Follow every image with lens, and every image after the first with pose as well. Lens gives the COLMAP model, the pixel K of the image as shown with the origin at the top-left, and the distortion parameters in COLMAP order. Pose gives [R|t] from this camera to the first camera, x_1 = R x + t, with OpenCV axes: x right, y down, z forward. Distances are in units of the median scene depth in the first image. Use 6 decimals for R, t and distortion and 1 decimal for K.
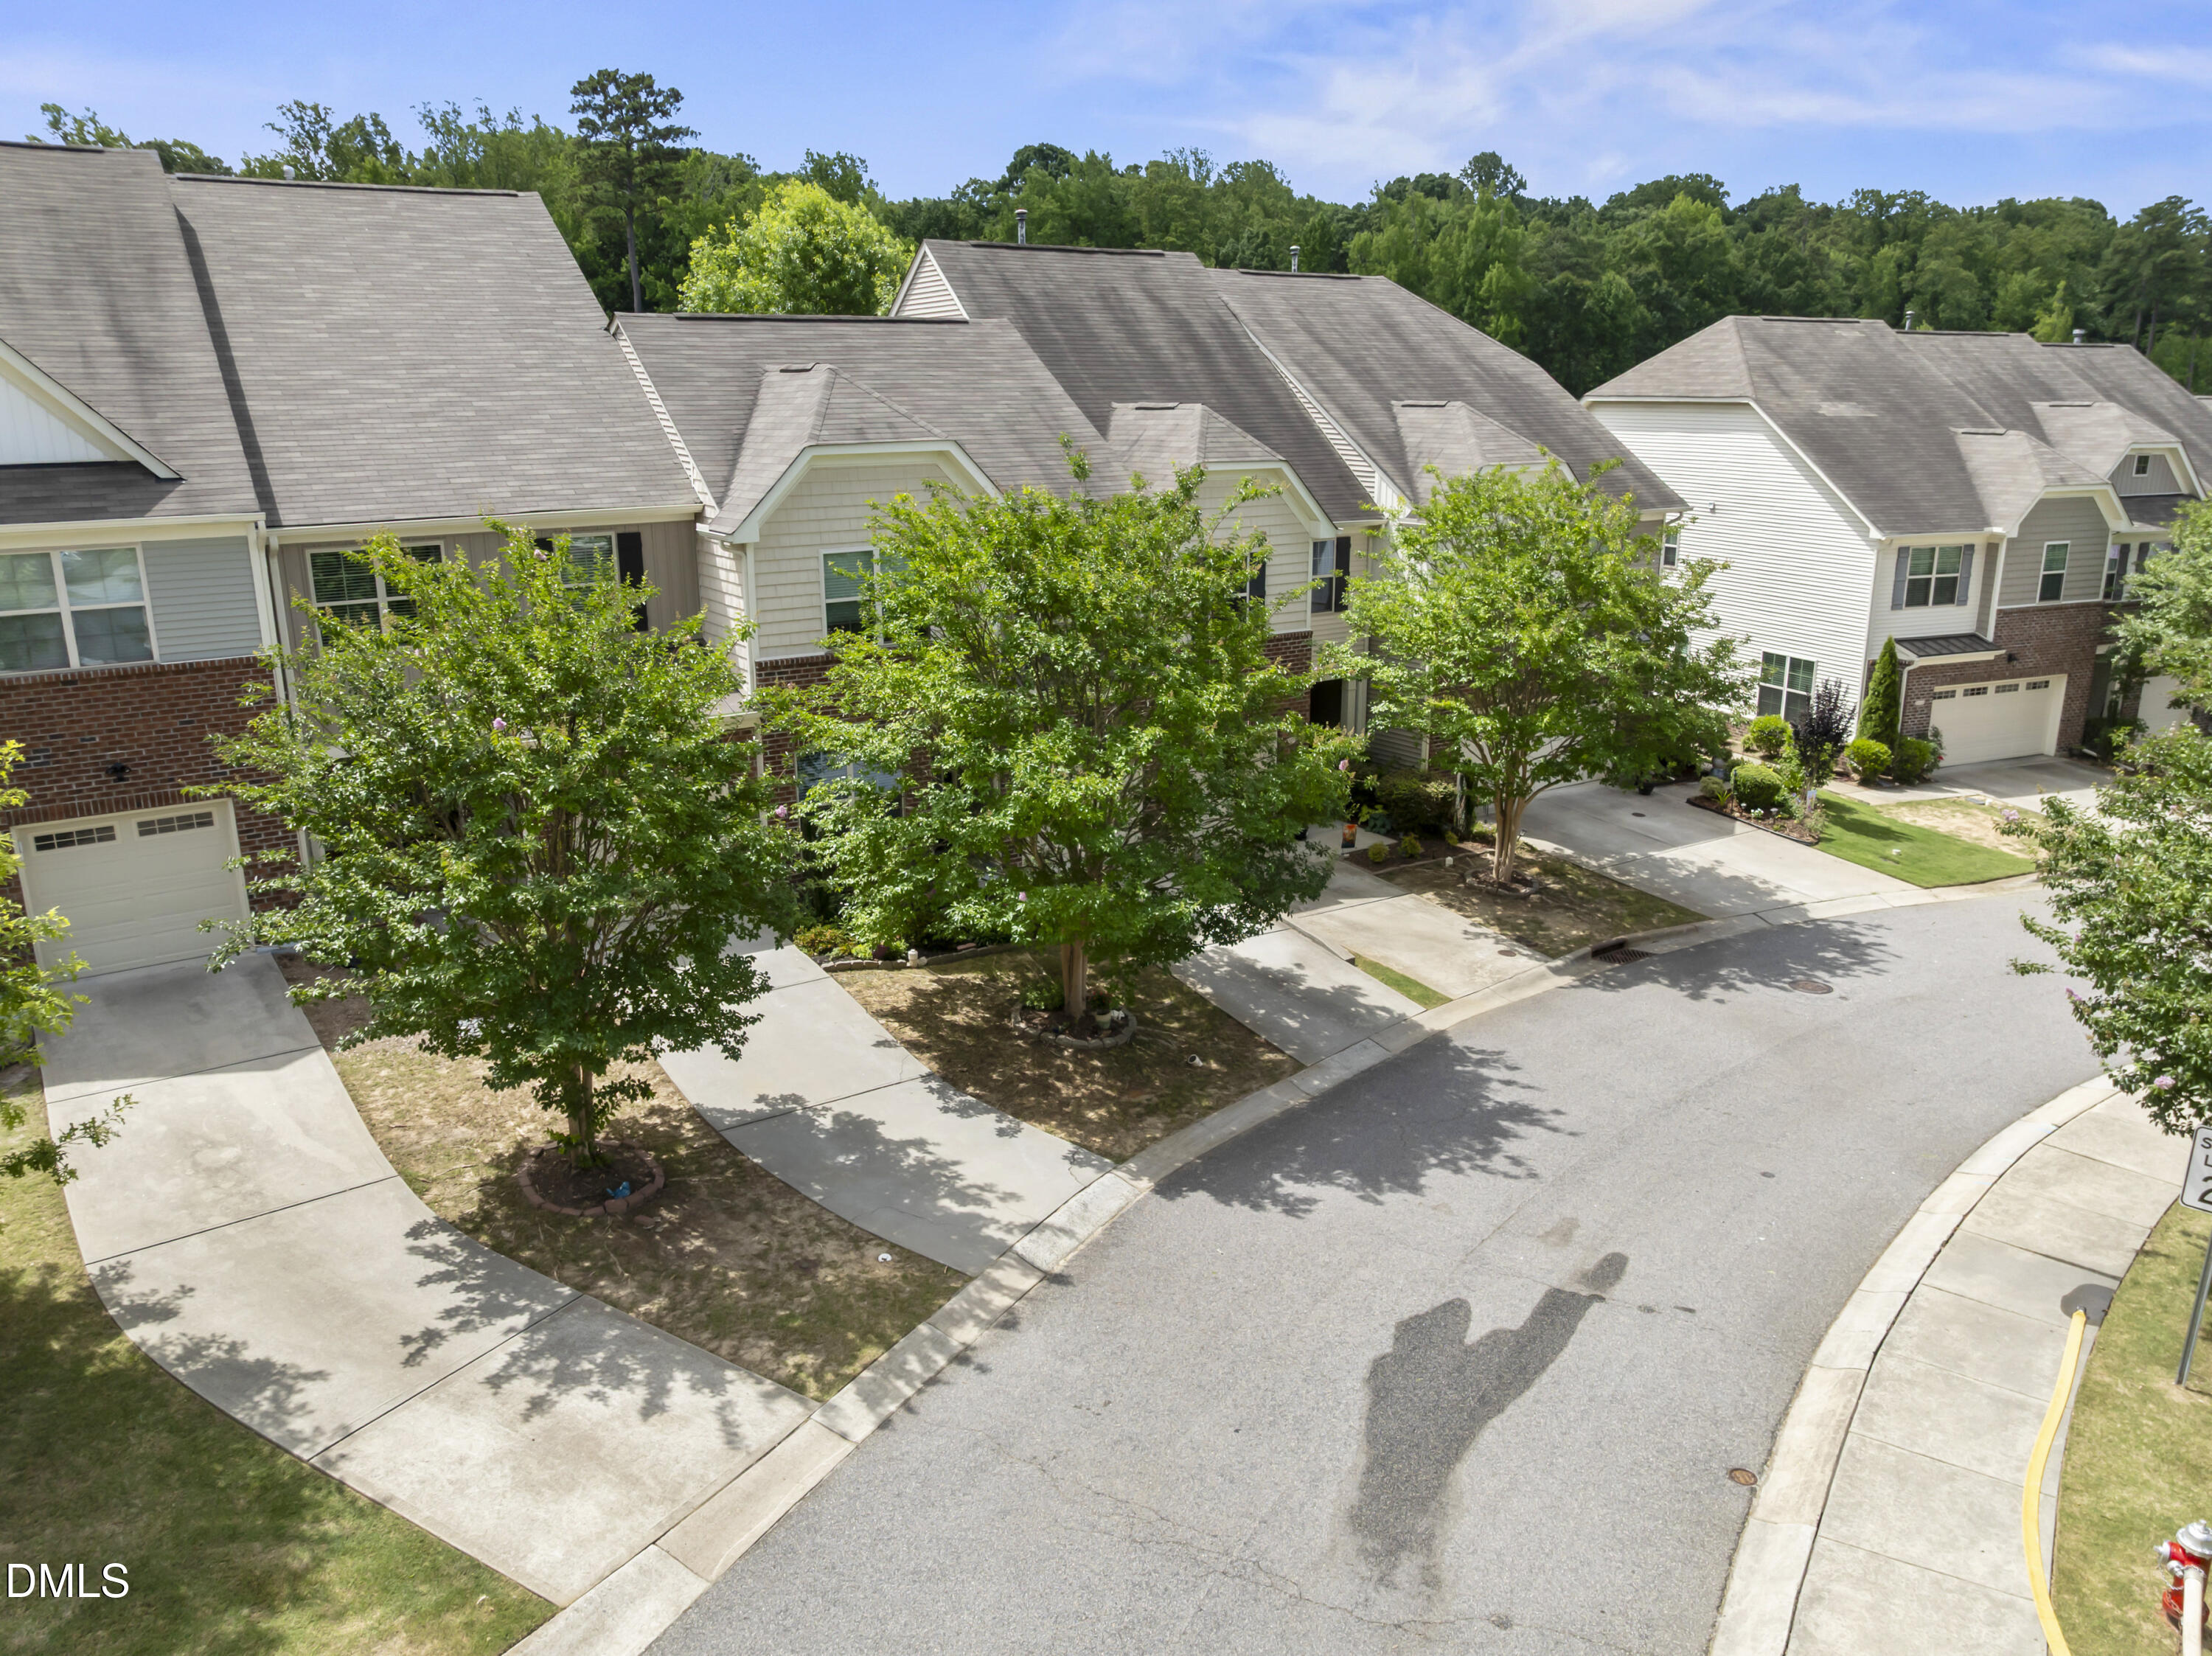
lens RADIAL K [[1581.3, 0, 1119.8], [0, 1581.3, 822.9], [0, 0, 1]] dist [-0.012083, 0.006982]
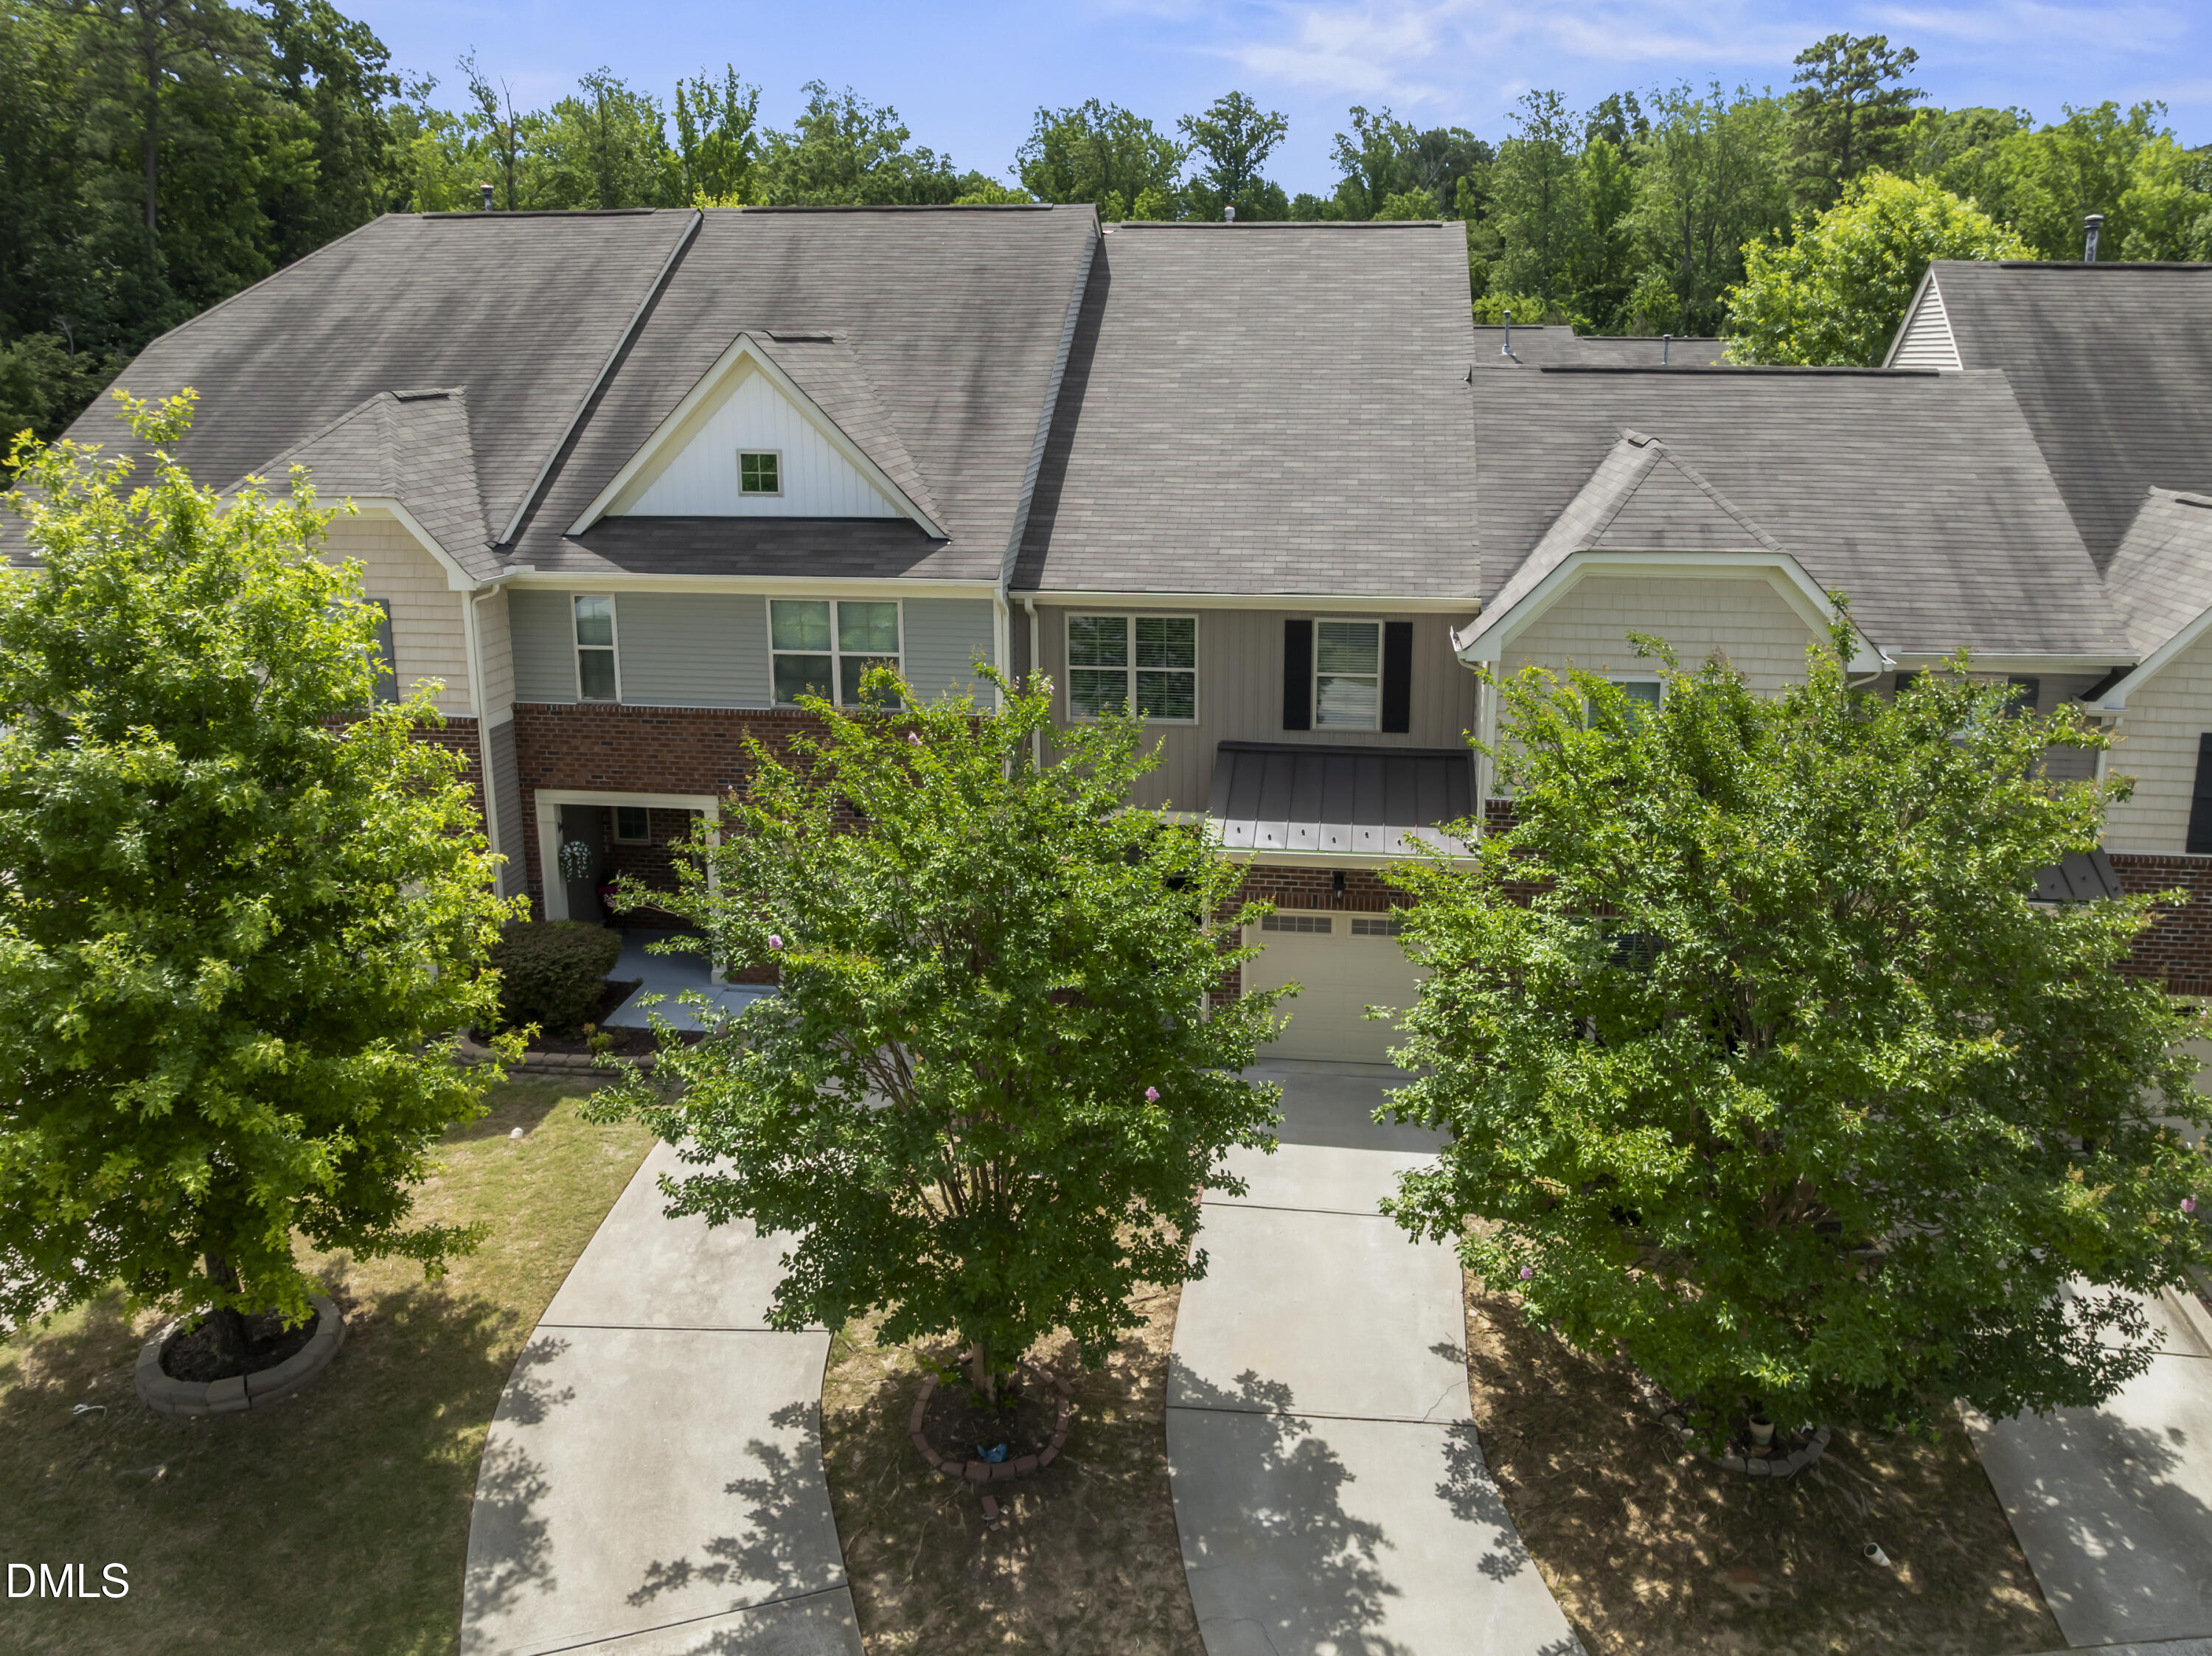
lens RADIAL K [[1644.0, 0, 1201.8], [0, 1644.0, 677.6], [0, 0, 1]] dist [-0.027726, 0.010999]
pose [[0.771249, 0.144662, -0.619878, 0.171209], [-0.185372, 0.982668, -0.001311, -0.132074], [0.608944, 0.115919, 0.784697, 0.225973]]
